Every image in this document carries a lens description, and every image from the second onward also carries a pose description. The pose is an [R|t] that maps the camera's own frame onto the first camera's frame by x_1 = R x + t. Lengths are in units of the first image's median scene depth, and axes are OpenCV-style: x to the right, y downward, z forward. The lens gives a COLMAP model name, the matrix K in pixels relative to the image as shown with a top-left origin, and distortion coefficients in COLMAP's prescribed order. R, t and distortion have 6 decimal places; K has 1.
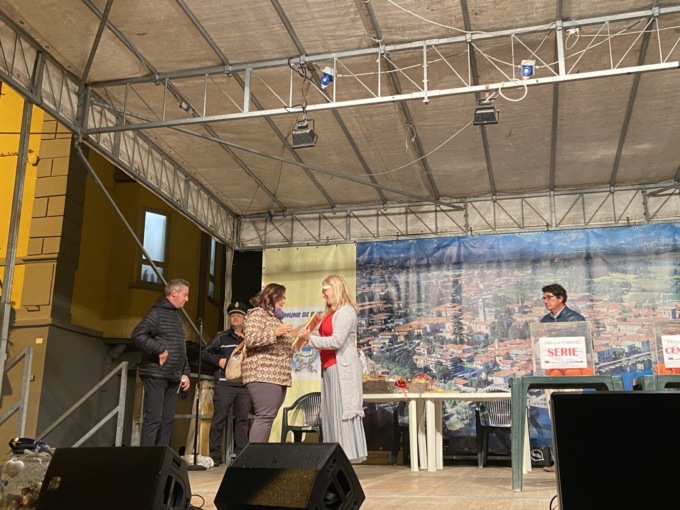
lens RADIAL K [[735.1, 0, 344.7], [0, 735.1, 244.6], [0, 0, 1]] dist [0.128456, -0.145109]
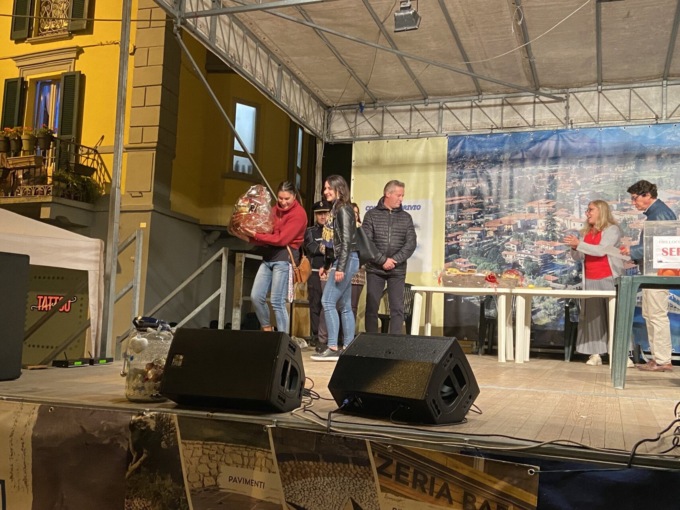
lens RADIAL K [[708.1, 0, 340.0], [0, 708.1, 255.0], [0, 0, 1]] dist [0.132198, -0.159689]
pose [[0.993669, 0.031623, -0.107806, -0.021415], [-0.014041, 0.987001, 0.160100, 0.004356], [0.111467, -0.157573, 0.981196, 0.028462]]
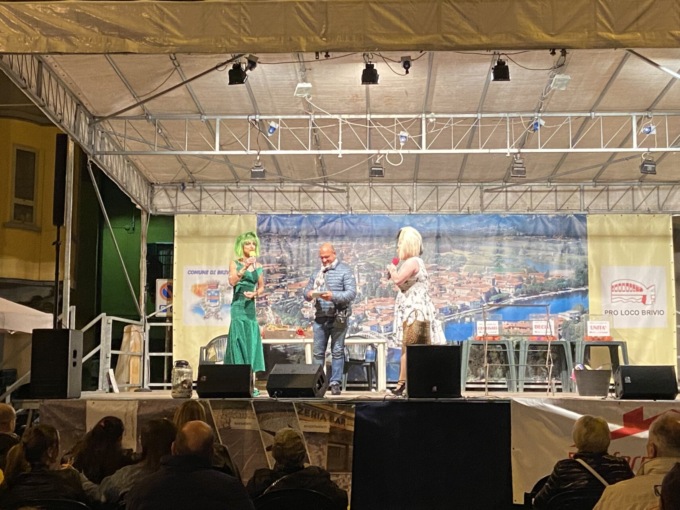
lens RADIAL K [[1125.9, 0, 340.0], [0, 1125.9, 255.0], [0, 0, 1]] dist [0.121512, -0.085912]
pose [[0.977286, 0.027855, 0.210088, -0.253924], [-0.056300, 0.989828, 0.130654, -0.198062], [-0.204311, -0.139514, 0.968913, -0.880519]]
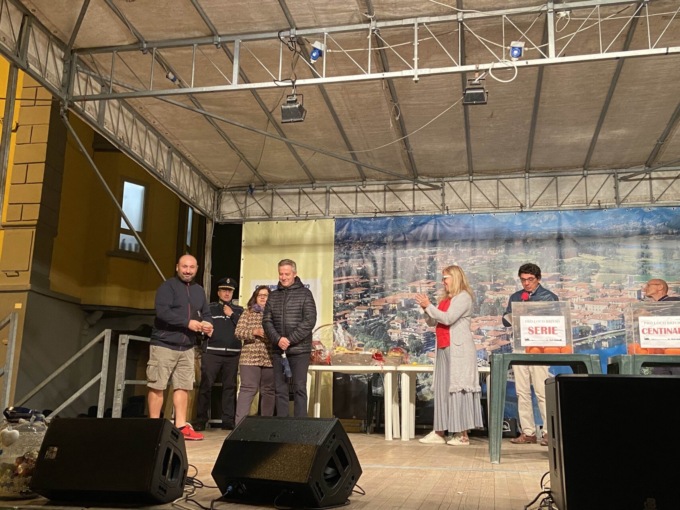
lens RADIAL K [[707.1, 0, 335.2], [0, 707.1, 251.9], [0, 0, 1]] dist [0.125853, -0.143073]
pose [[0.999079, 0.025702, 0.034367, -0.017777], [-0.027240, 0.998613, 0.045048, -0.000311], [-0.033161, -0.045943, 0.998393, 0.017001]]
